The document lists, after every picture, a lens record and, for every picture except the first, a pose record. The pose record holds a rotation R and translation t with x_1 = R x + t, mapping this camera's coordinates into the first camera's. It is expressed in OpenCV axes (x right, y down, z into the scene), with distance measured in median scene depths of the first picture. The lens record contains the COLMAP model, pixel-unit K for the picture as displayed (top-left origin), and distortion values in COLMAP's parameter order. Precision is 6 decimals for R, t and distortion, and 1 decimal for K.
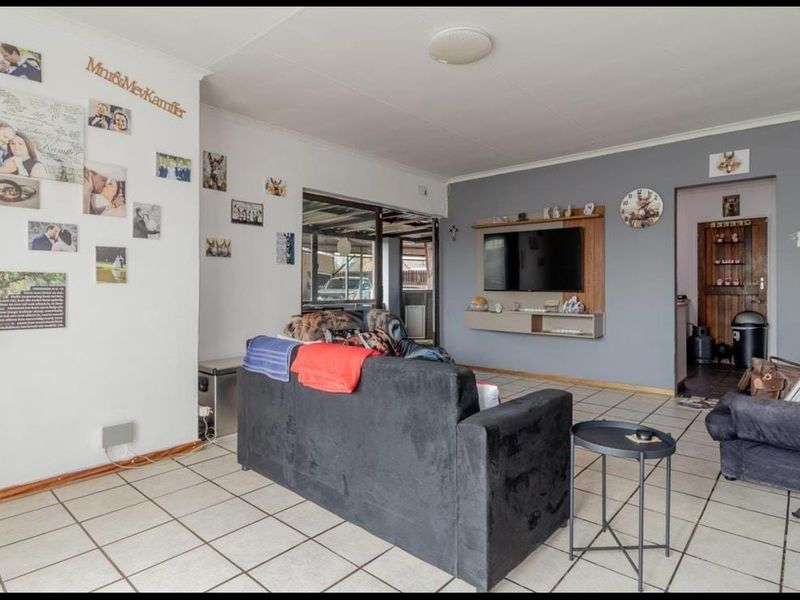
lens RADIAL K [[452.9, 0, 401.9], [0, 452.9, 292.7], [0, 0, 1]] dist [-0.001468, 0.000453]
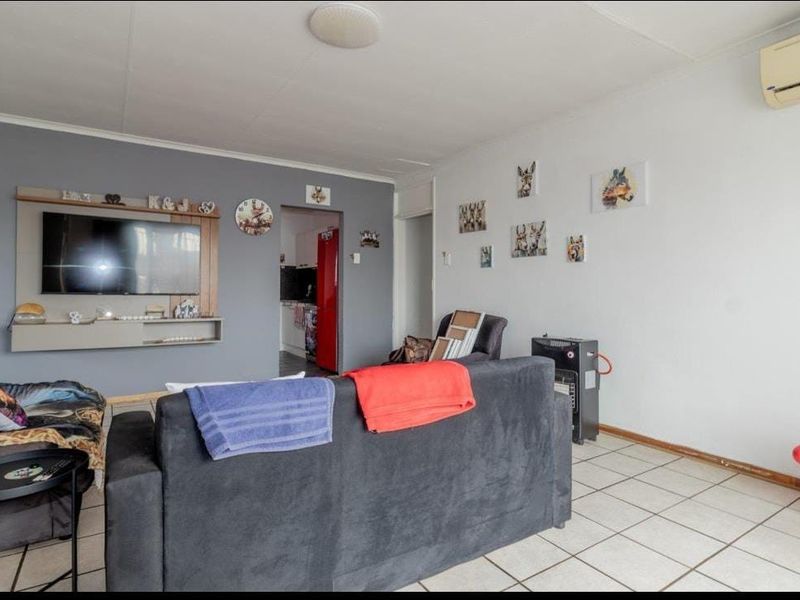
lens RADIAL K [[452.9, 0, 401.9], [0, 452.9, 292.7], [0, 0, 1]] dist [-0.001468, 0.000453]
pose [[0.269773, -0.000913, 0.962924, -0.419797], [0.007281, 0.999973, -0.001092, -0.001988], [-0.962897, 0.007305, 0.269772, 0.372857]]
